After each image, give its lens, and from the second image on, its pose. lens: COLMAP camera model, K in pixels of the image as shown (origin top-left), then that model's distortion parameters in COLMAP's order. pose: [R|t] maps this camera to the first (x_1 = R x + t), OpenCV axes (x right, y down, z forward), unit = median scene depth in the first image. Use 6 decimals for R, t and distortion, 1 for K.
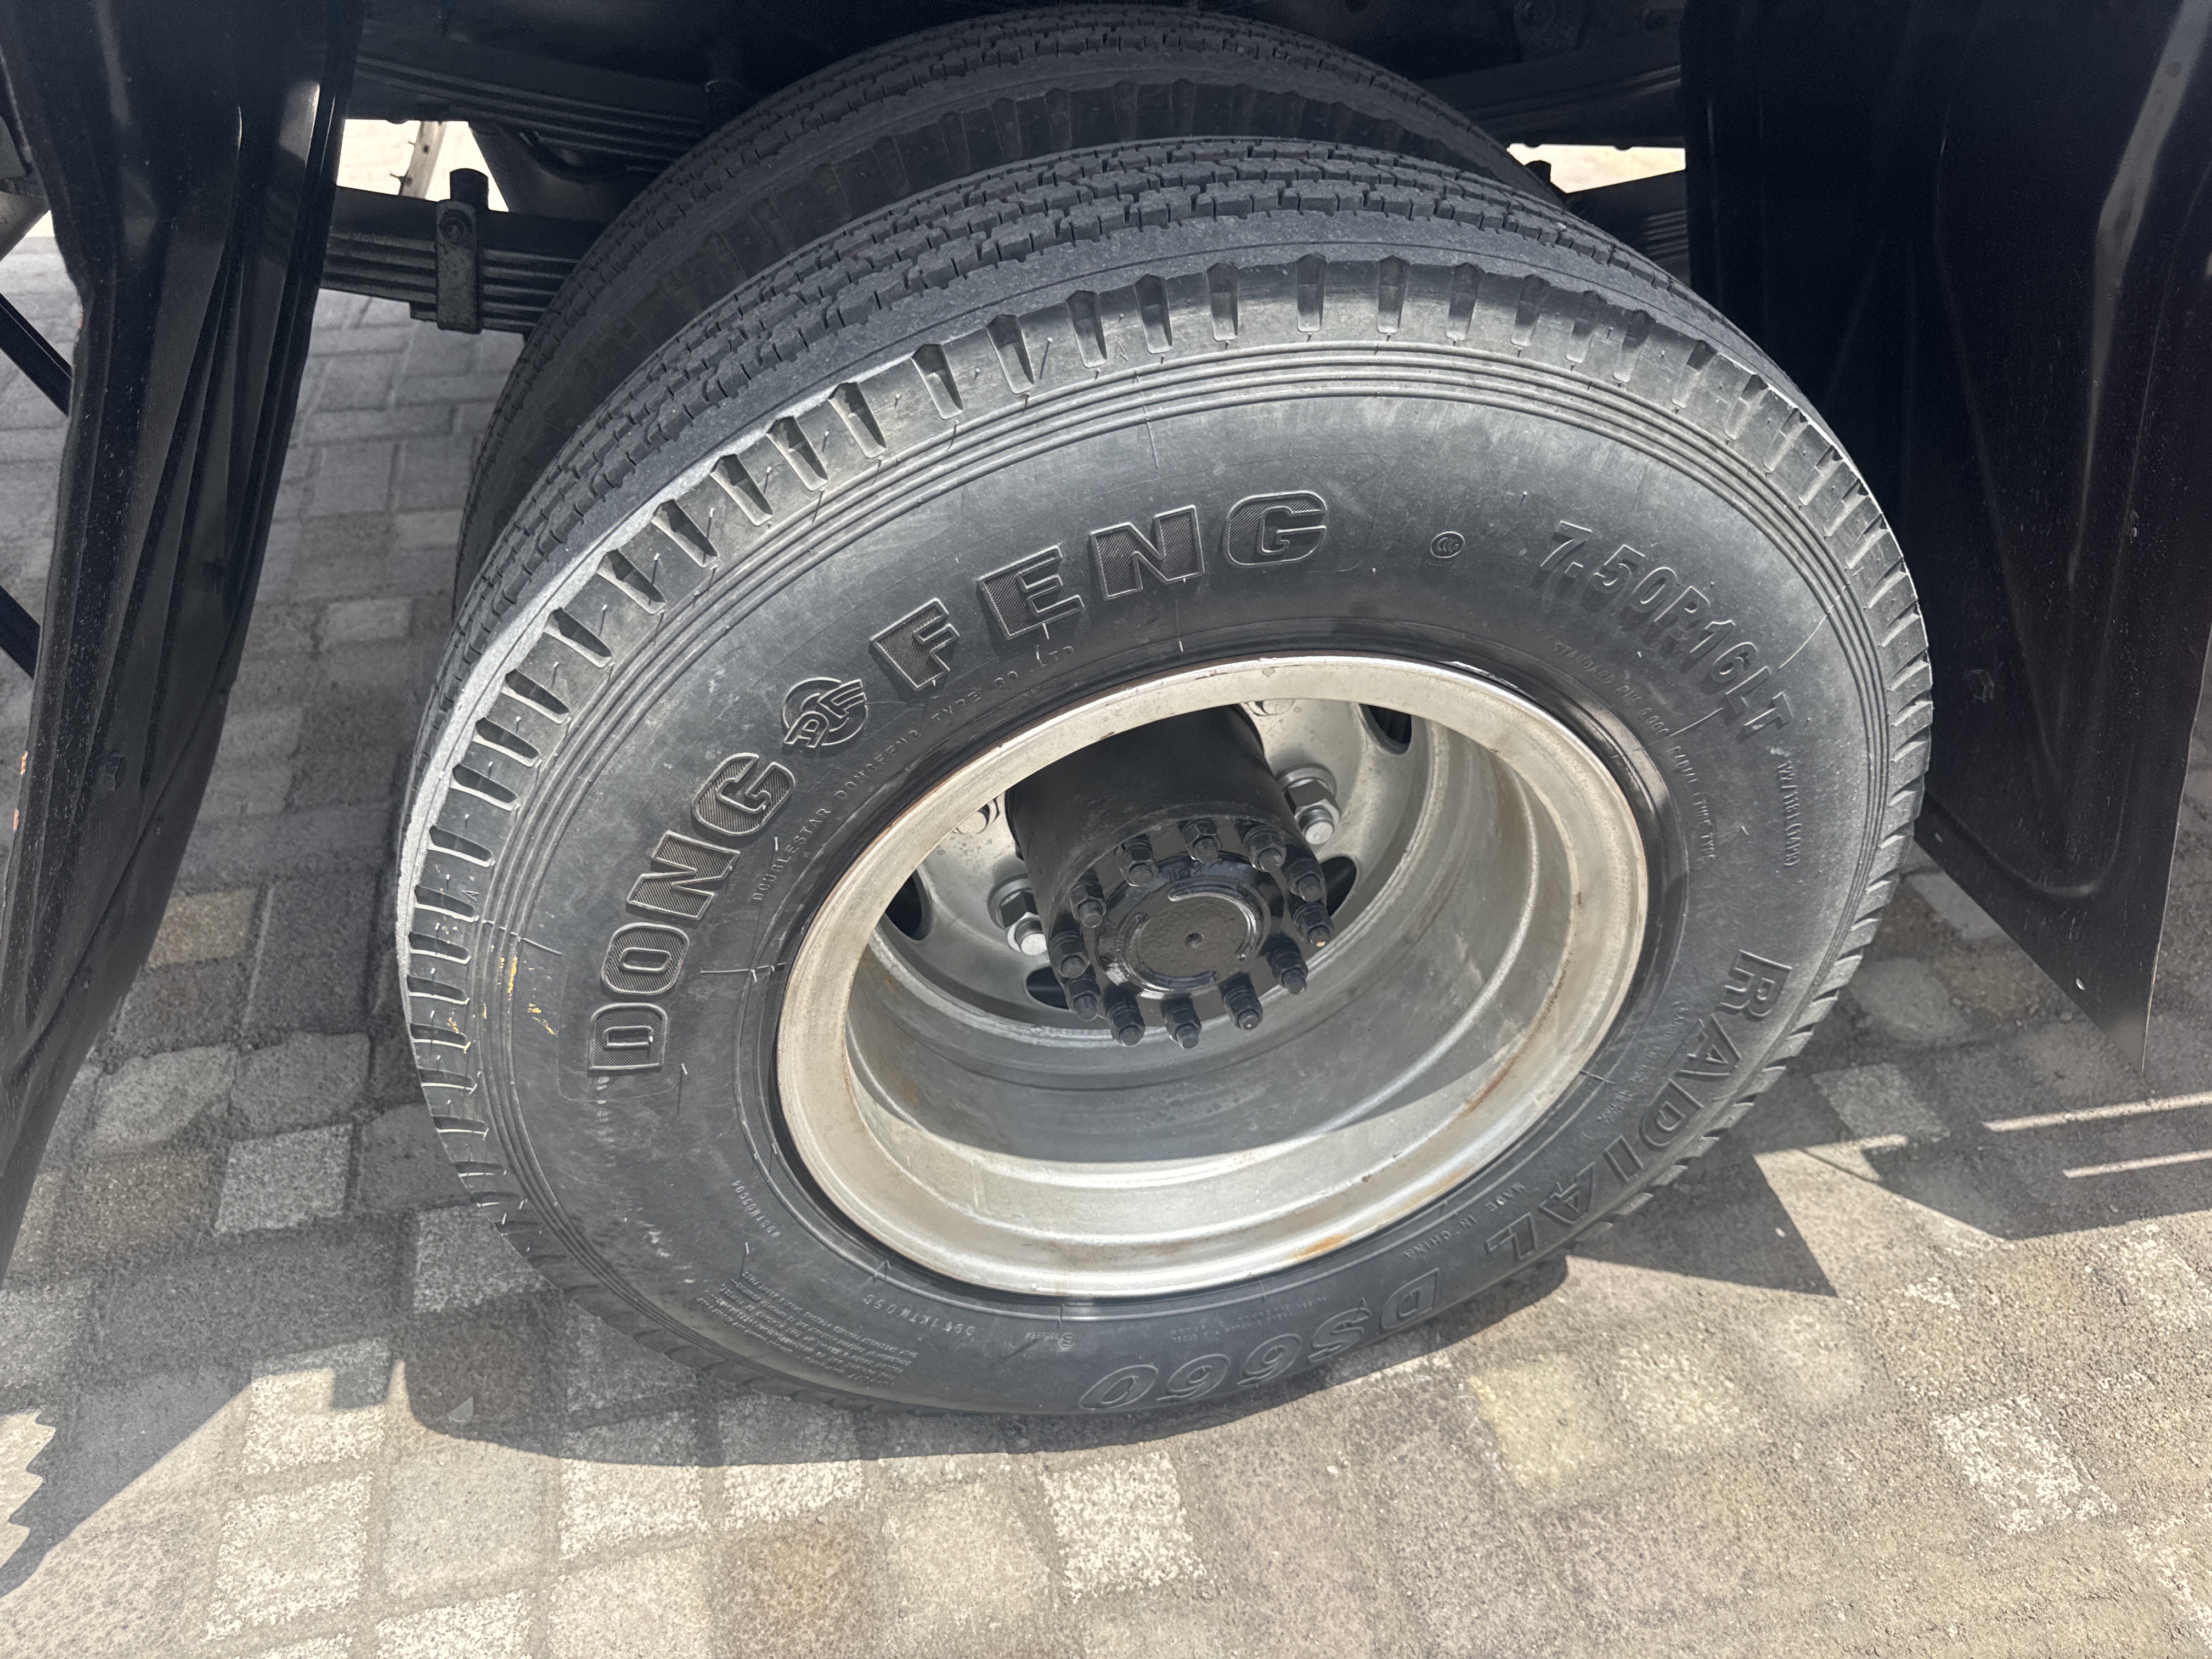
lens RADIAL K [[1515.1, 0, 1068.3], [0, 1515.1, 810.1], [0, 0, 1]] dist [0.107668, -0.171558]
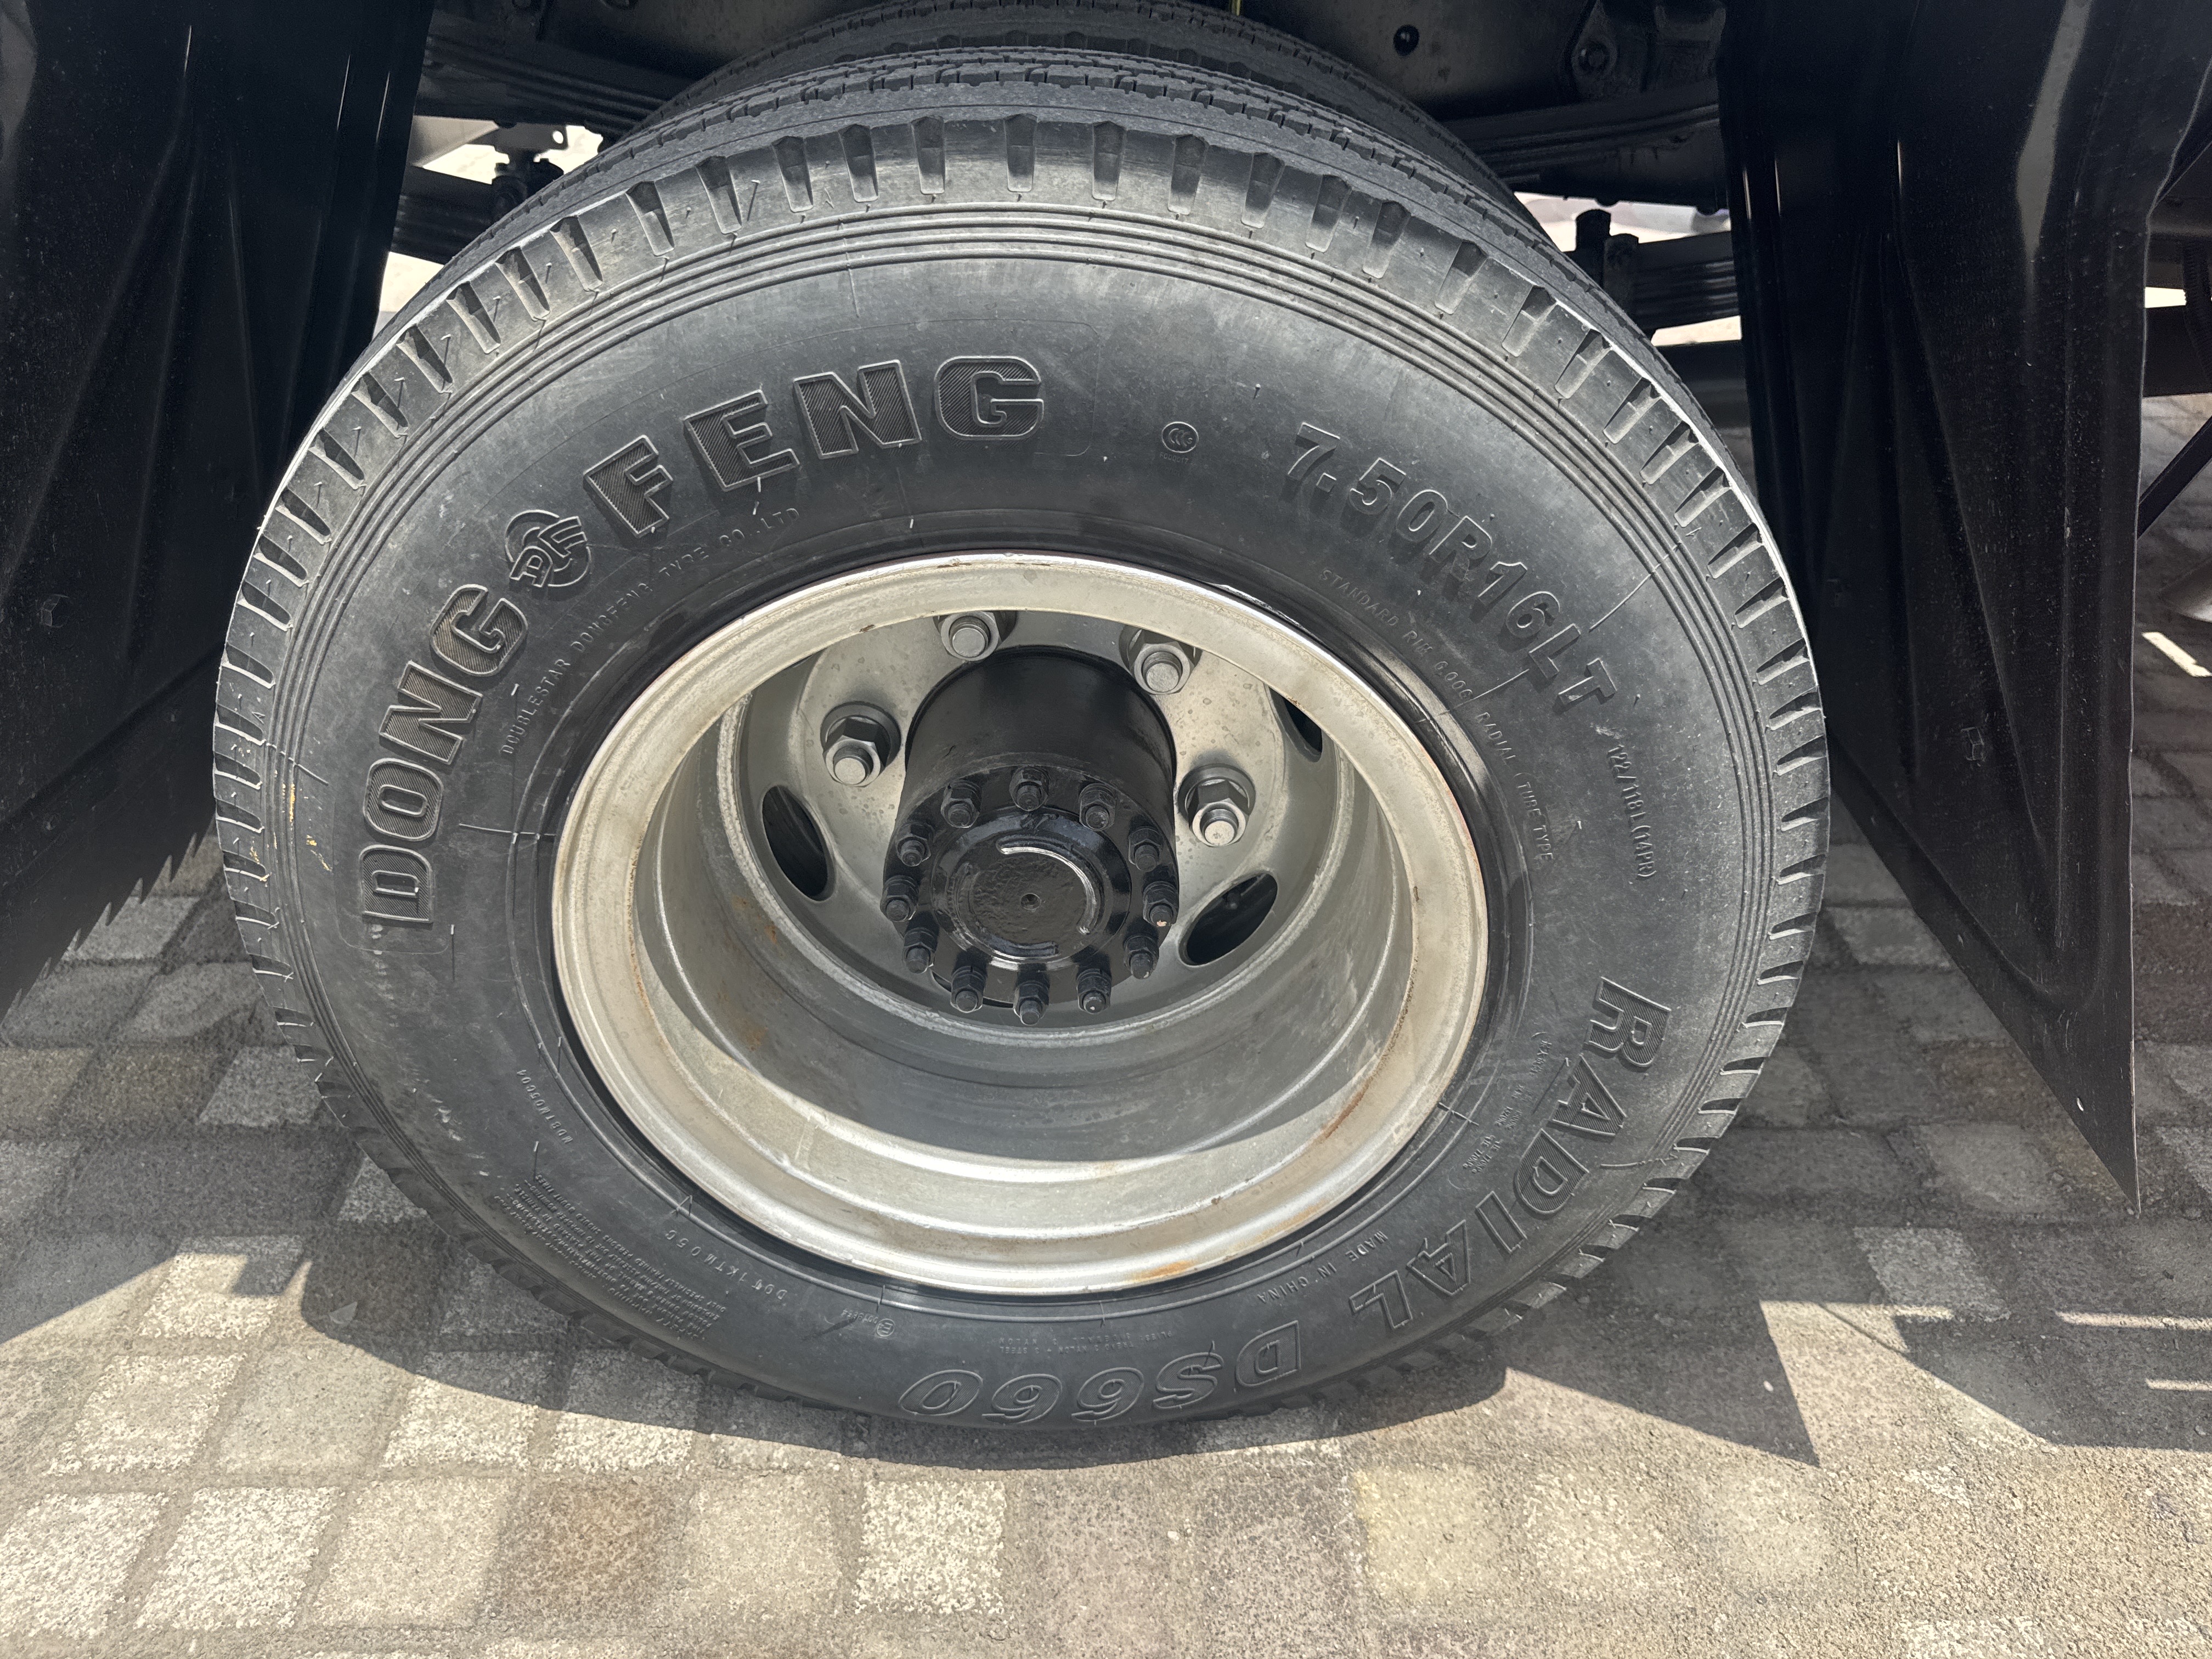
lens RADIAL K [[1509.6, 0, 1086.4], [0, 1509.6, 817.0], [0, 0, 1]] dist [0.095380, -0.138130]
pose [[0.976775, 0.107144, -0.185553, 0.268670], [-0.126162, 0.987557, -0.093885, 0.109171], [0.173185, 0.115114, 0.978139, 0.057090]]
